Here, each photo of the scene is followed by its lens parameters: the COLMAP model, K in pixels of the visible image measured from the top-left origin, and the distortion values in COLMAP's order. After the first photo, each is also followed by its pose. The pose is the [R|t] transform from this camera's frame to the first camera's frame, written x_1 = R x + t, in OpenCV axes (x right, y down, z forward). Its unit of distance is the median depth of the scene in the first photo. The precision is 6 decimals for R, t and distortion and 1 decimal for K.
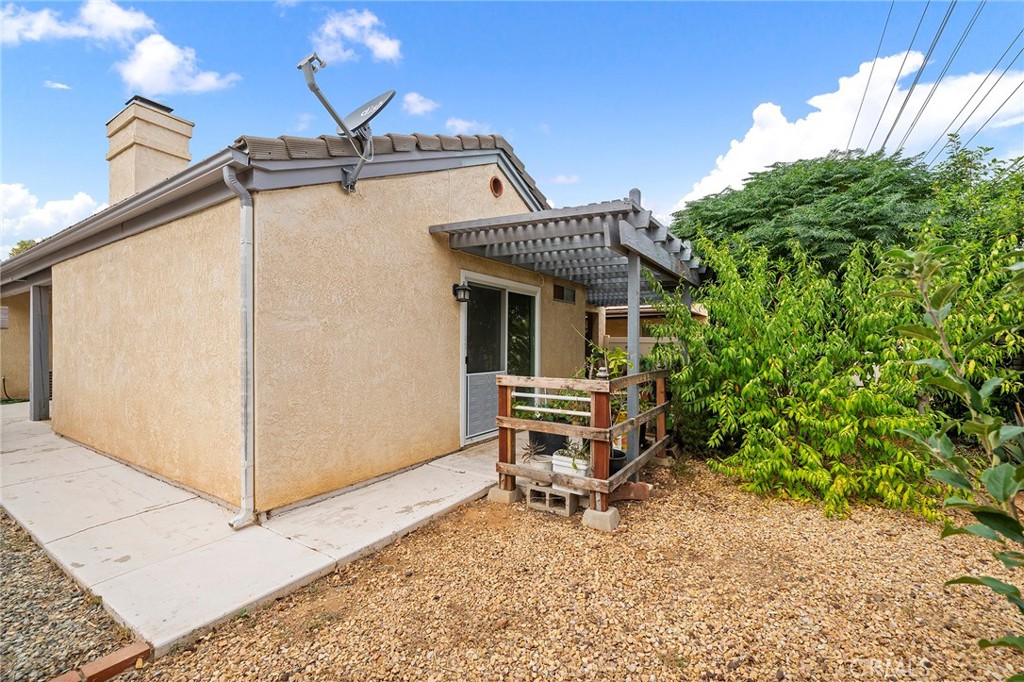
lens RADIAL K [[438.5, 0, 516.6], [0, 438.5, 342.9], [0, 0, 1]] dist [0.000929, -0.000135]
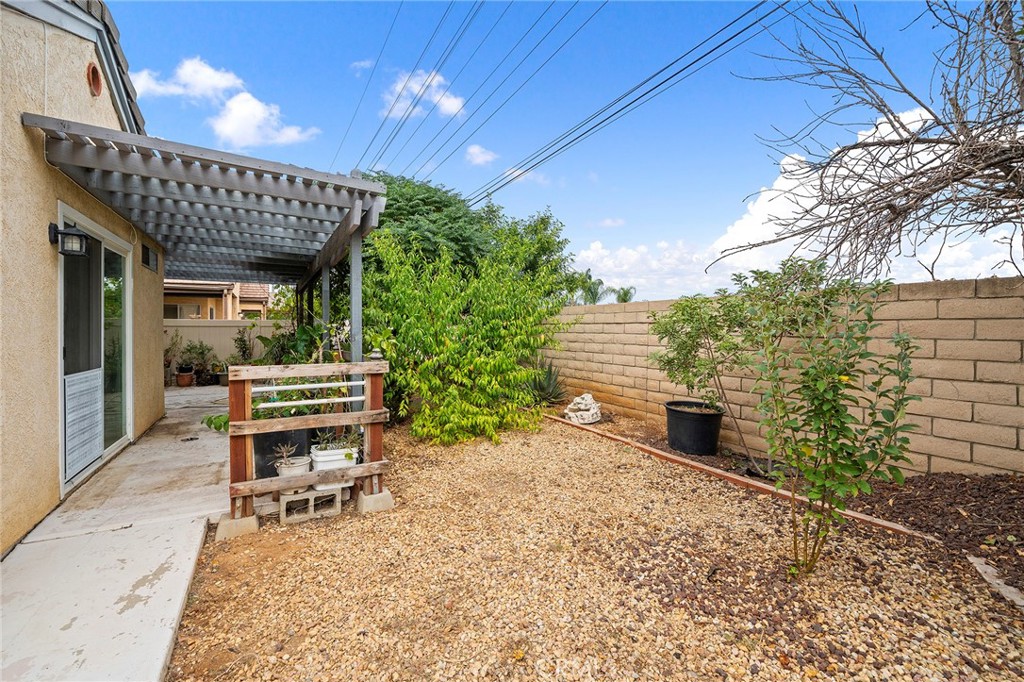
lens RADIAL K [[438.5, 0, 518.2], [0, 438.5, 334.0], [0, 0, 1]] dist [0.000929, -0.000135]
pose [[0.468284, -0.015737, 0.883438, -0.484105], [0.002563, 0.999861, 0.016452, 0.006904], [-0.883574, -0.005440, 0.468260, 0.233486]]
